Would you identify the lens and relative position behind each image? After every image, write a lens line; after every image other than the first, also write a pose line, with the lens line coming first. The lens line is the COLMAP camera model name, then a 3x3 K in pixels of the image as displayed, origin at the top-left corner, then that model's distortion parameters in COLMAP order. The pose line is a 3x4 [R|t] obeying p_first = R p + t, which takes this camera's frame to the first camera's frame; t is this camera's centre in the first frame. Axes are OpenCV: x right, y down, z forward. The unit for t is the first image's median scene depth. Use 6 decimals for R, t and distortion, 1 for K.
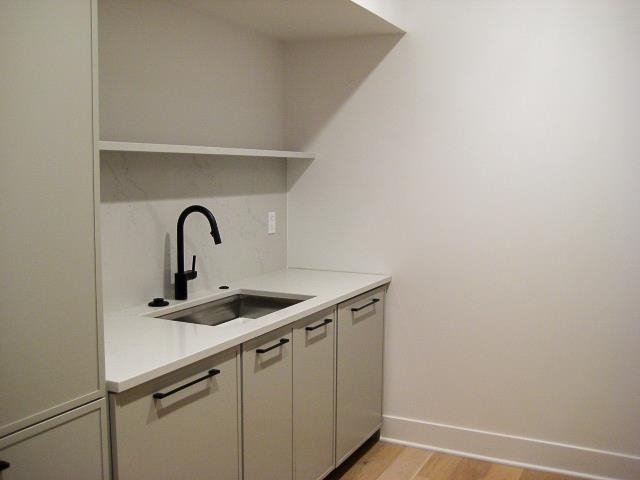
lens RADIAL K [[678.2, 0, 326.4], [0, 678.2, 239.6], [0, 0, 1]] dist [-0.106460, 0.000000]
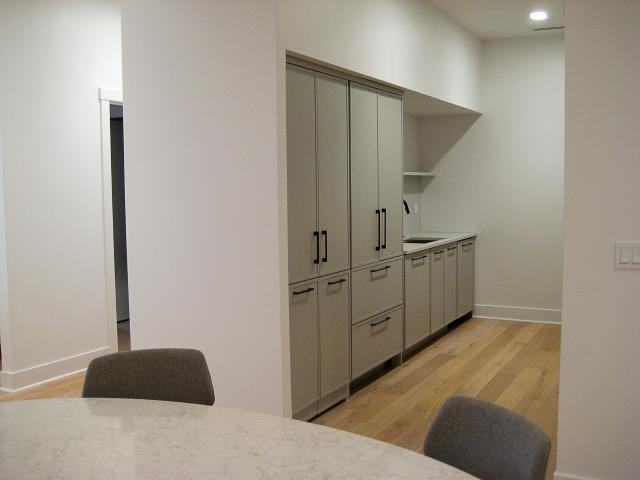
lens RADIAL K [[678.2, 0, 320.7], [0, 678.2, 242.3], [0, 0, 1]] dist [-0.106460, 0.000000]
pose [[0.998018, -0.023184, -0.058509, -0.259291], [0.022259, 0.999617, -0.016416, 0.107856], [0.058867, 0.015081, 0.998152, -1.063996]]
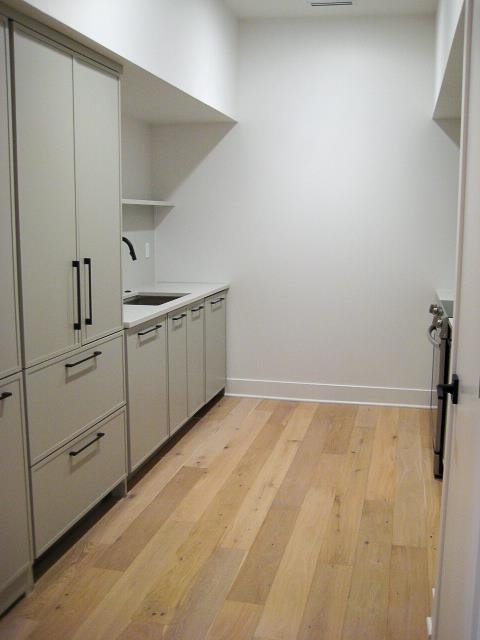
lens RADIAL K [[678.2, 0, 238.7], [0, 678.2, 324.3], [0, 0, 1]] dist [-0.106460, 0.000000]
pose [[0.978852, -0.044880, 0.199587, -0.194165], [0.033142, 0.997540, 0.061772, 0.052939], [-0.201868, -0.053851, 0.977931, -0.493752]]
